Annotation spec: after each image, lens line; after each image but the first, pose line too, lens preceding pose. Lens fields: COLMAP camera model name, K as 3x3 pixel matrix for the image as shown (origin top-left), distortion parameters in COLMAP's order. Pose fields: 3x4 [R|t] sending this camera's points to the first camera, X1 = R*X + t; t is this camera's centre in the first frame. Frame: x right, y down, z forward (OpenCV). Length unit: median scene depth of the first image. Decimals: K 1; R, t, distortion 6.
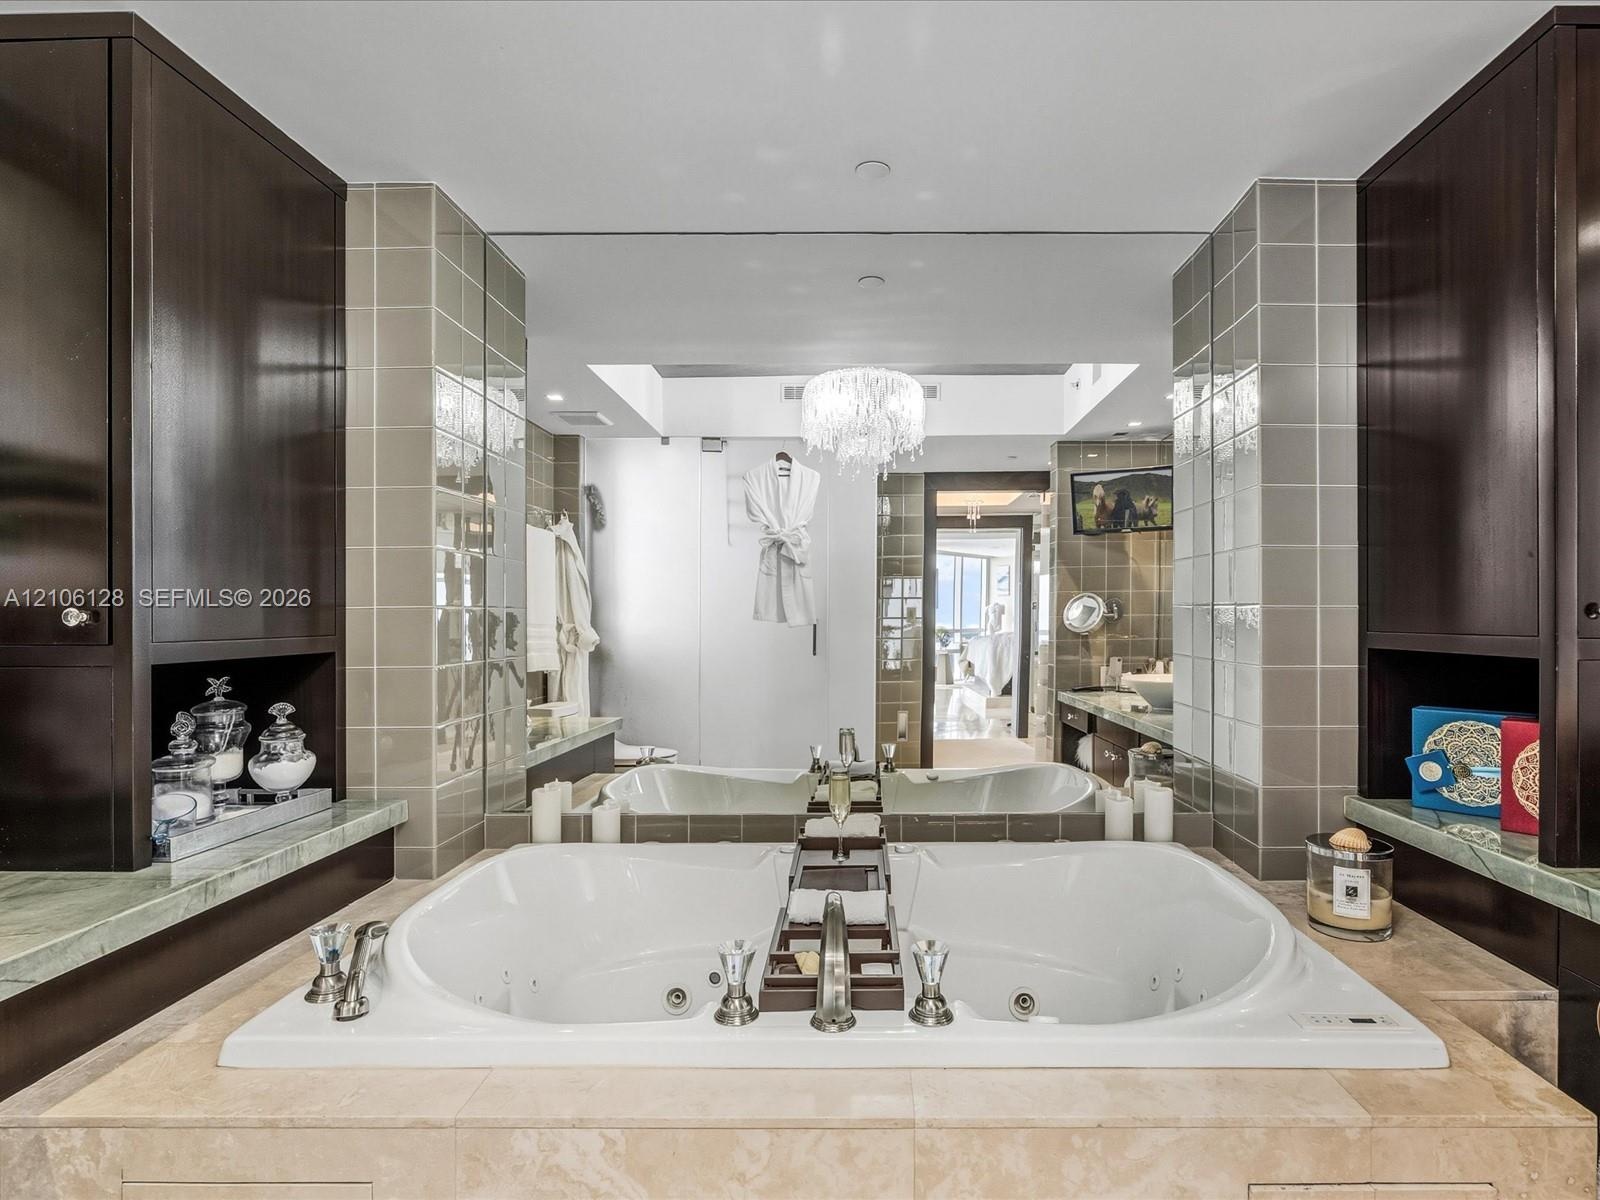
lens RADIAL K [[814.9, 0, 802.7], [0, 814.9, 609.0], [0, 0, 1]] dist [-0.010442, 0.003254]
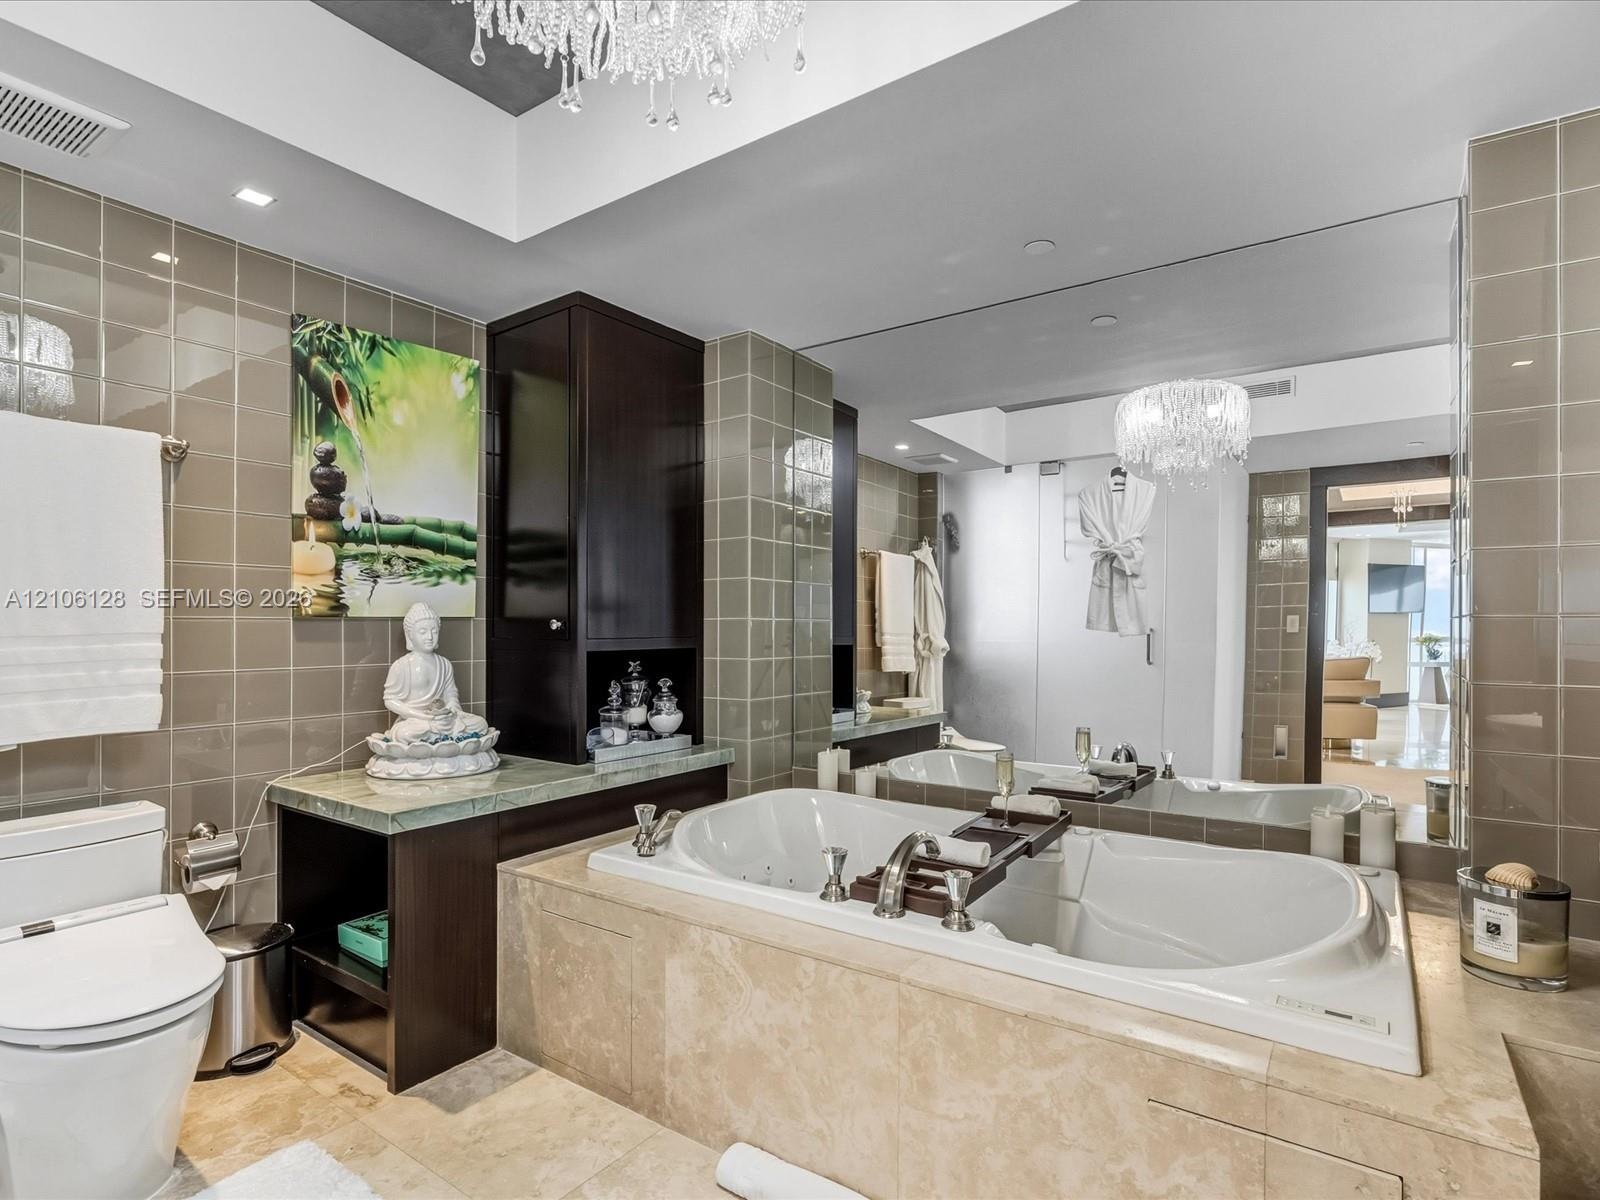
lens RADIAL K [[814.9, 0, 798.2], [0, 814.9, 612.1], [0, 0, 1]] dist [-0.010442, 0.003254]
pose [[0.822556, -0.007035, -0.568640, 0.490145], [0.001398, 0.999945, -0.010348, 0.001484], [0.568682, 0.007717, 0.822521, -0.172453]]
